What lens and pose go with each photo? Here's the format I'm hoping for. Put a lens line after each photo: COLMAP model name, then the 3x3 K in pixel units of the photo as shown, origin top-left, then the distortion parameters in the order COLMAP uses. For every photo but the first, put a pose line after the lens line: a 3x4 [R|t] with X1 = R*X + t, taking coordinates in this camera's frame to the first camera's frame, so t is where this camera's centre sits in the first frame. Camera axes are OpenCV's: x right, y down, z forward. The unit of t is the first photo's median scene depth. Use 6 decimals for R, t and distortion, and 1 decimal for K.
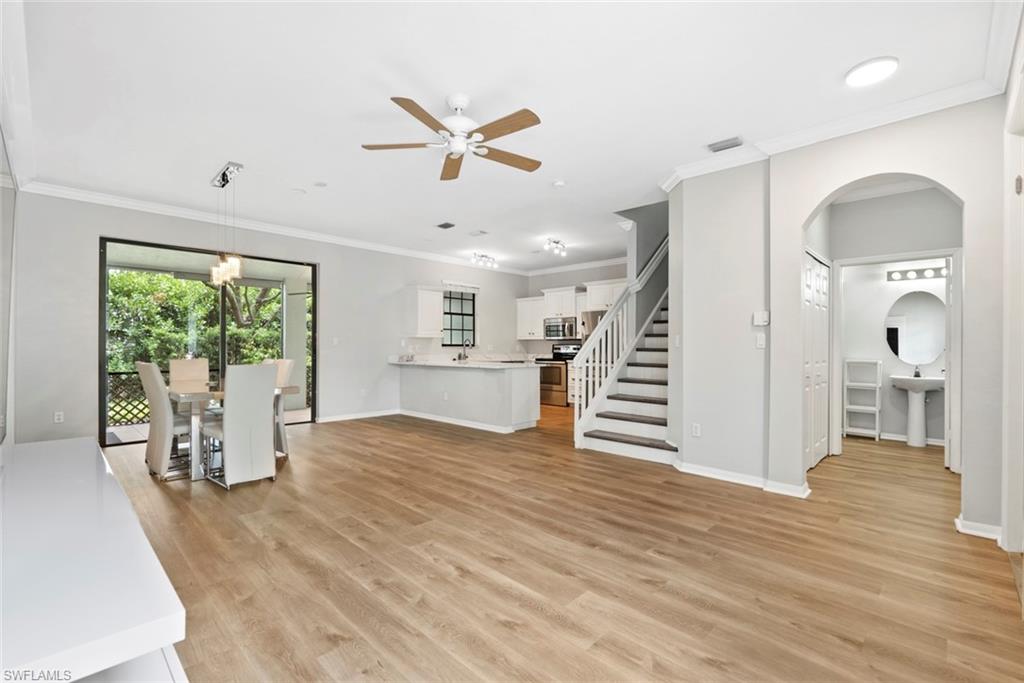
lens RADIAL K [[453.1, 0, 515.5], [0, 453.1, 344.8], [0, 0, 1]] dist [-0.002513, 0.001034]
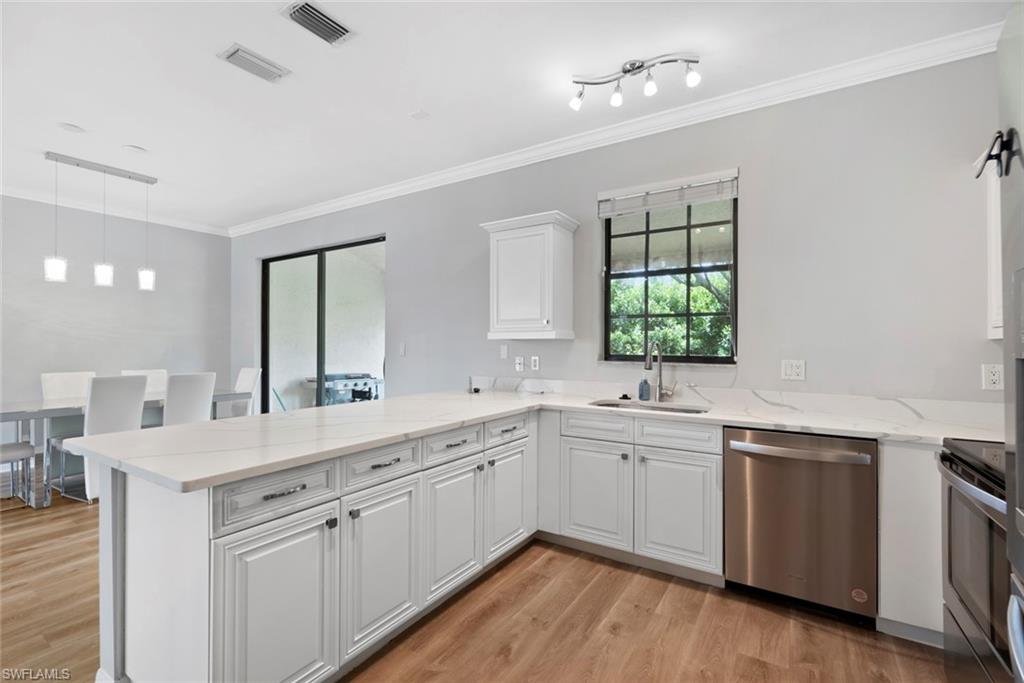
lens RADIAL K [[453.1, 0, 515.8], [0, 453.1, 344.2], [0, 0, 1]] dist [-0.002513, 0.001034]
pose [[0.196638, -0.005725, -0.980459, 0.271207], [0.001727, 0.999983, -0.005492, -0.011482], [0.980475, -0.000613, 0.196644, 1.093246]]
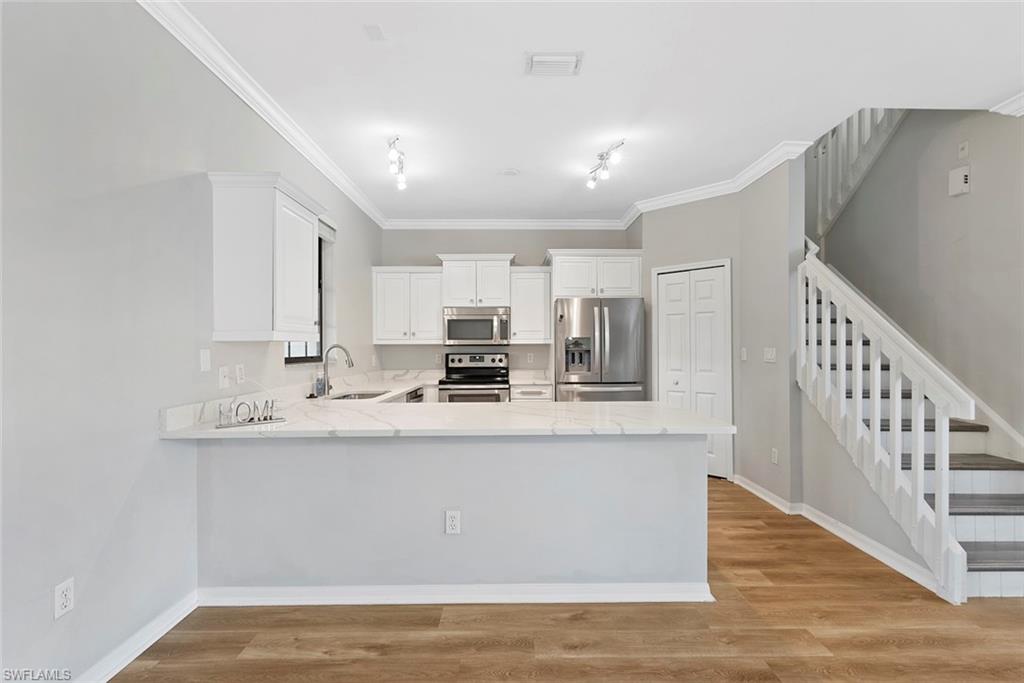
lens RADIAL K [[453.1, 0, 514.9], [0, 453.1, 345.5], [0, 0, 1]] dist [-0.002513, 0.001034]
pose [[0.717150, -0.002447, 0.696915, -0.368387], [0.001331, 0.999997, 0.002141, -0.016608], [-0.696918, -0.000608, 0.717151, 0.769357]]
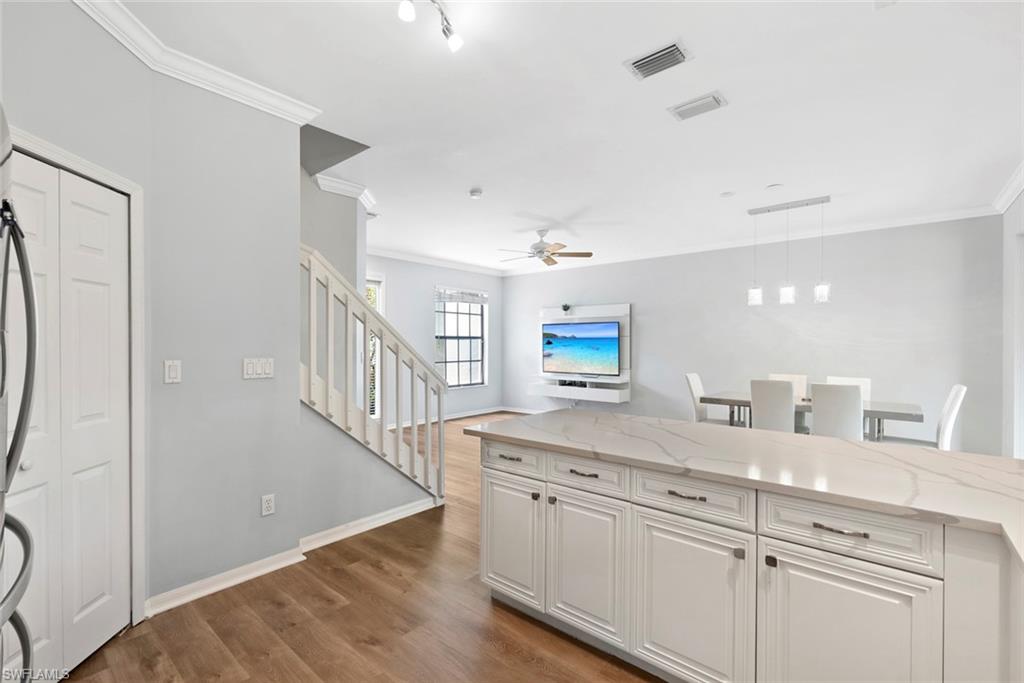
lens RADIAL K [[453.1, 0, 512.0], [0, 453.1, 342.7], [0, 0, 1]] dist [-0.002513, 0.001034]
pose [[-0.998454, -0.005846, -0.055269, 0.050246], [-0.005594, 0.999973, -0.004715, -0.025373], [0.055295, -0.004398, -0.998460, 1.366924]]
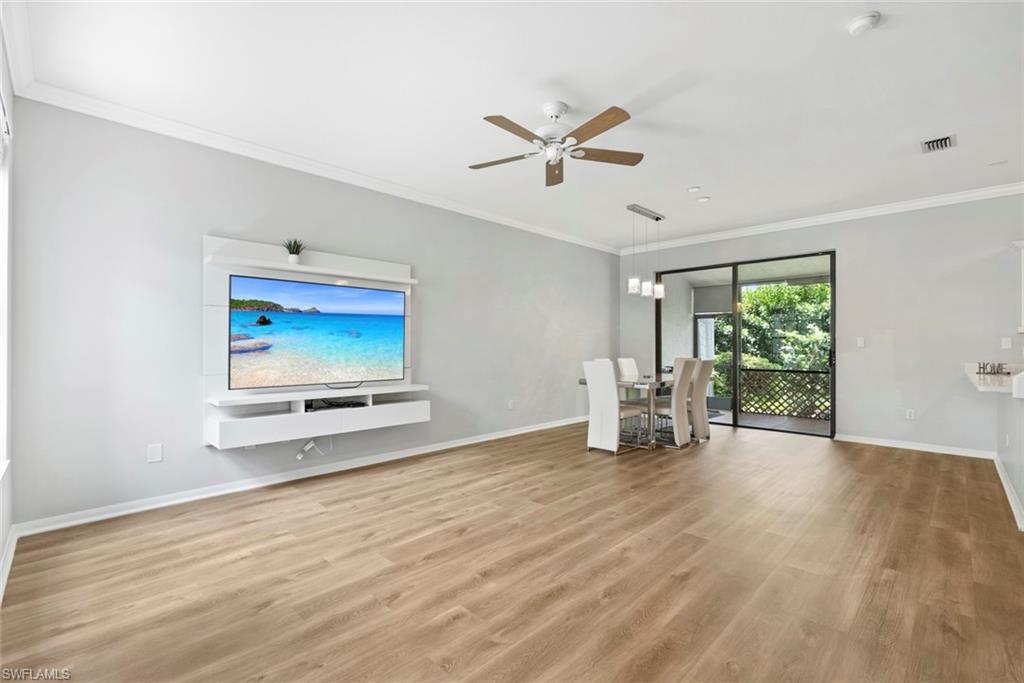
lens RADIAL K [[453.1, 0, 512.6], [0, 453.1, 346.7], [0, 0, 1]] dist [-0.002513, 0.001034]
pose [[-0.008462, -0.003386, -0.999958, 0.418570], [0.000656, 0.999994, -0.003391, 0.002880], [0.999964, -0.000685, -0.008460, 0.425388]]
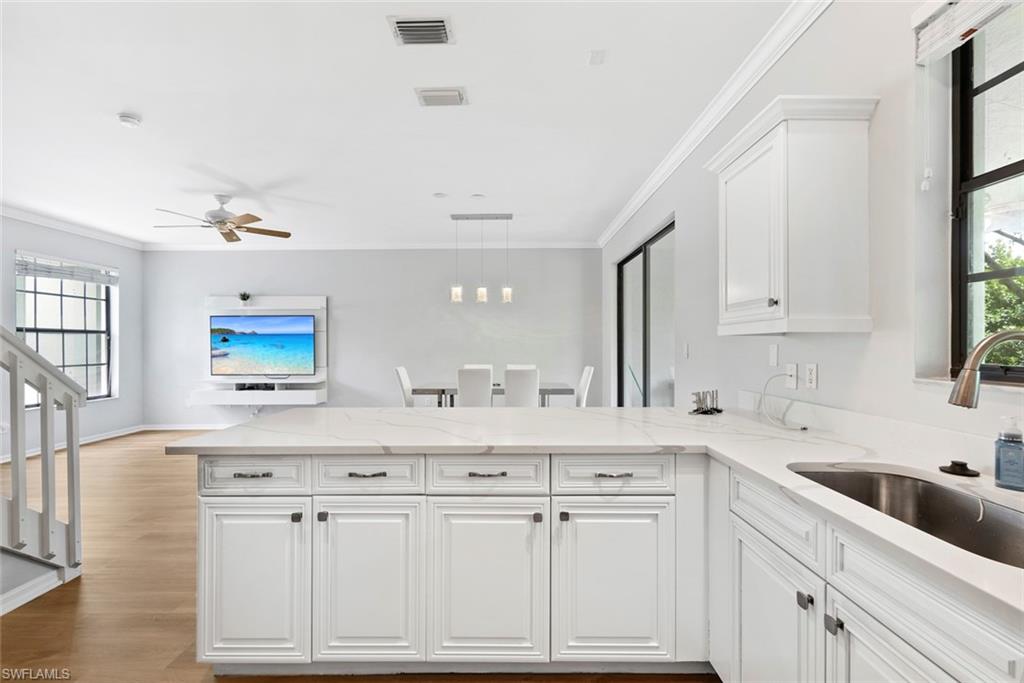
lens RADIAL K [[453.1, 0, 513.0], [0, 453.1, 342.6], [0, 0, 1]] dist [-0.002513, 0.001034]
pose [[-0.725996, -0.003508, -0.687690, 0.101079], [0.003567, 0.999954, -0.008867, -0.011897], [0.687690, -0.008890, -0.725950, 1.310596]]
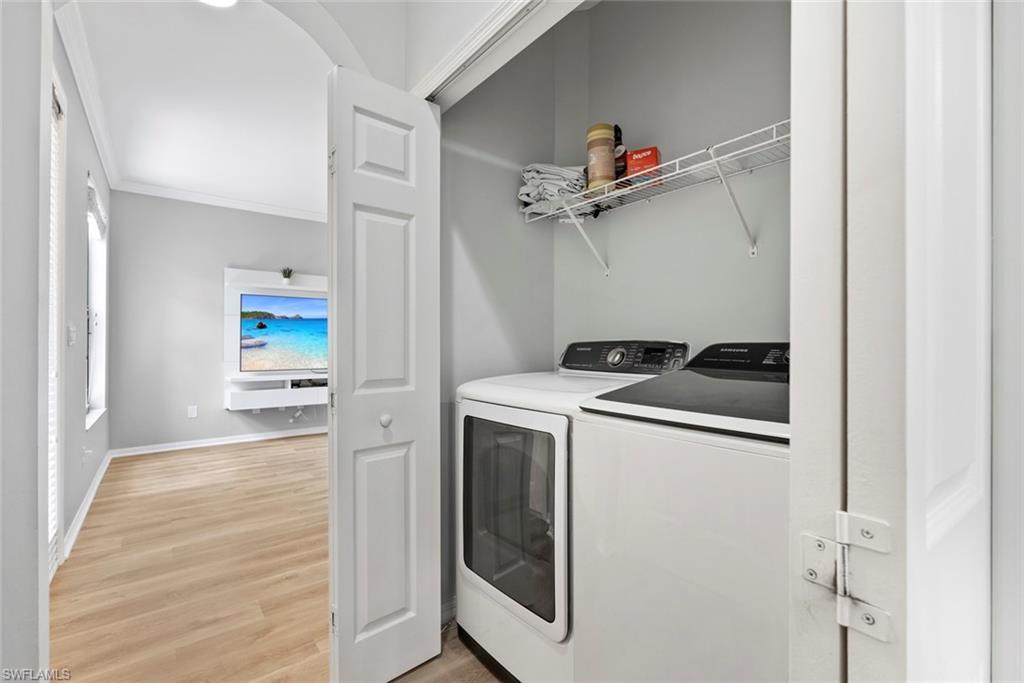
lens RADIAL K [[453.1, 0, 512.1], [0, 453.1, 338.7], [0, 0, 1]] dist [-0.002513, 0.001034]
pose [[-0.141105, -0.004927, -0.989982, 0.605960], [0.011067, 0.999917, -0.006554, 0.002841], [0.989933, -0.011881, -0.141038, 0.671622]]
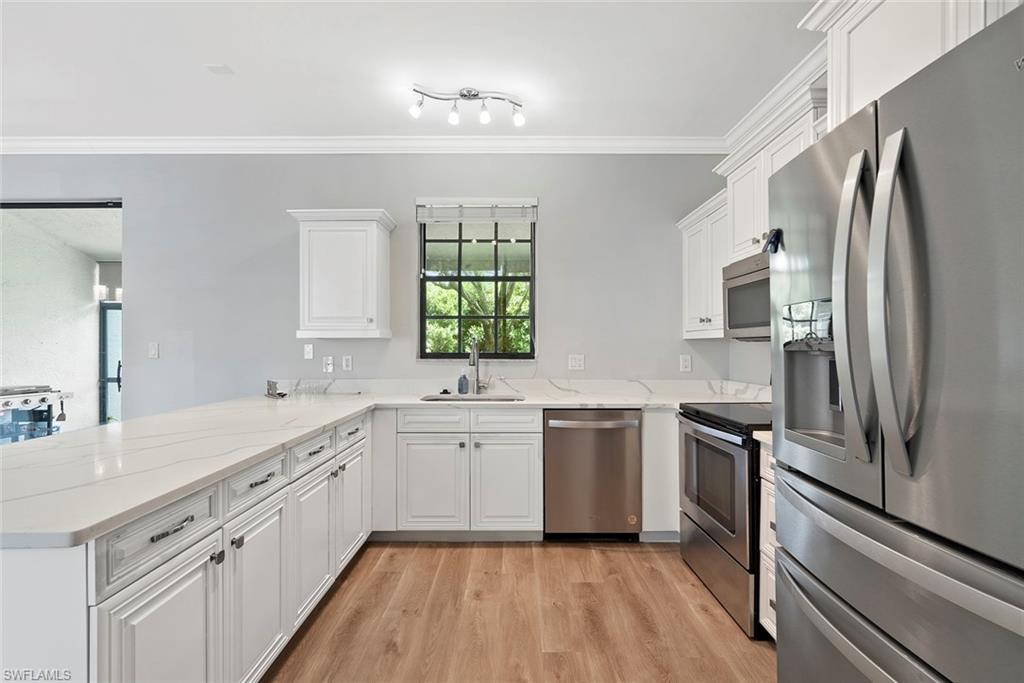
lens RADIAL K [[453.1, 0, 515.7], [0, 453.1, 344.5], [0, 0, 1]] dist [-0.002513, 0.001034]
pose [[0.692637, -0.005002, -0.721269, 0.252575], [0.007178, 0.999974, -0.000042, -0.011564], [0.721251, -0.005148, 0.692655, 1.000944]]
